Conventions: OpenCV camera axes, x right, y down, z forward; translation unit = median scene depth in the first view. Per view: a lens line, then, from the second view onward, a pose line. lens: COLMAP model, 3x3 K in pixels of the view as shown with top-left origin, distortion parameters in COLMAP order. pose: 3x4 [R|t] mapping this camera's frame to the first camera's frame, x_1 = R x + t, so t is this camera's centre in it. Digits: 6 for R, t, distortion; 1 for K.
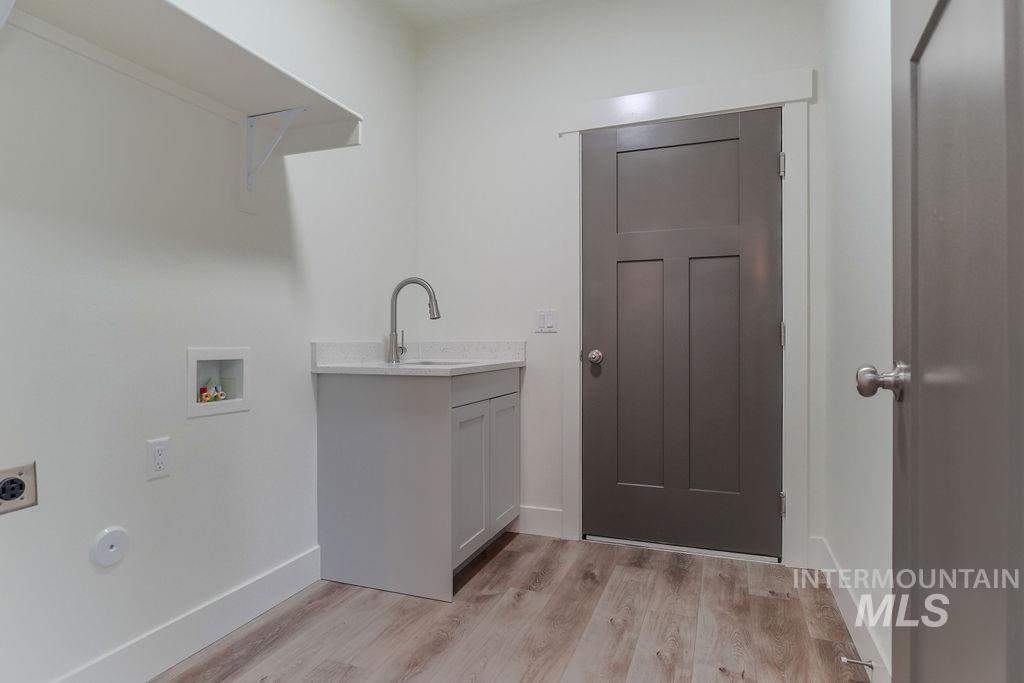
lens RADIAL K [[560.4, 0, 512.0], [0, 560.4, 341.5], [0, 0, 1]] dist [-0.002632, 0.001692]
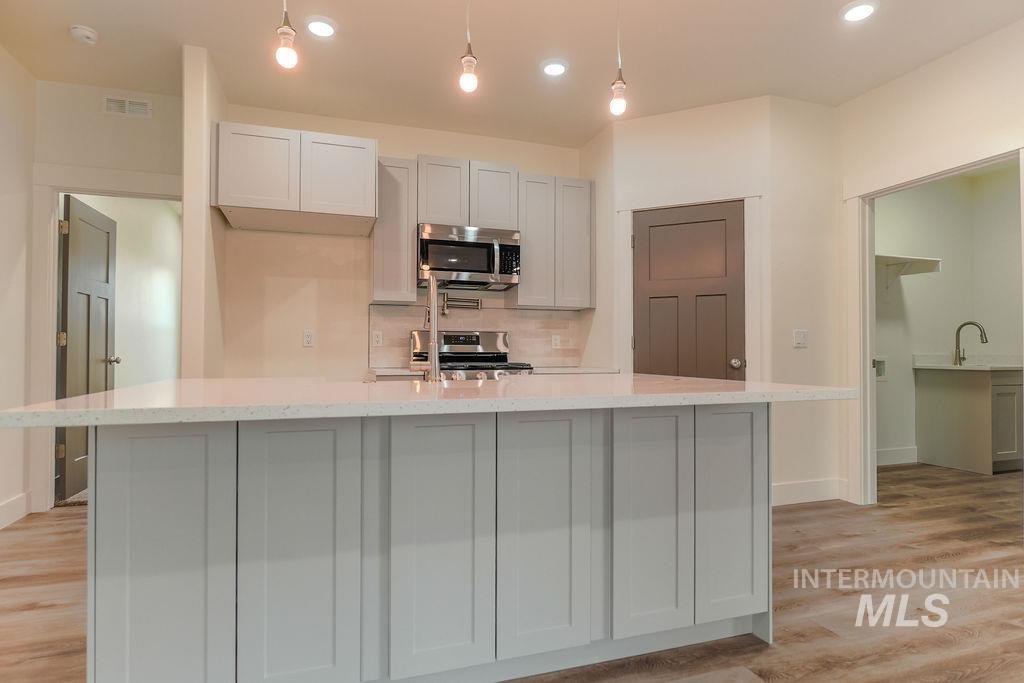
lens RADIAL K [[560.4, 0, 512.0], [0, 560.4, 341.5], [0, 0, 1]] dist [-0.002632, 0.001692]
pose [[0.637333, -0.012214, -0.770491, 0.333208], [0.000591, 0.999882, -0.015361, -0.017598], [0.770588, 0.009335, 0.637265, -1.586711]]
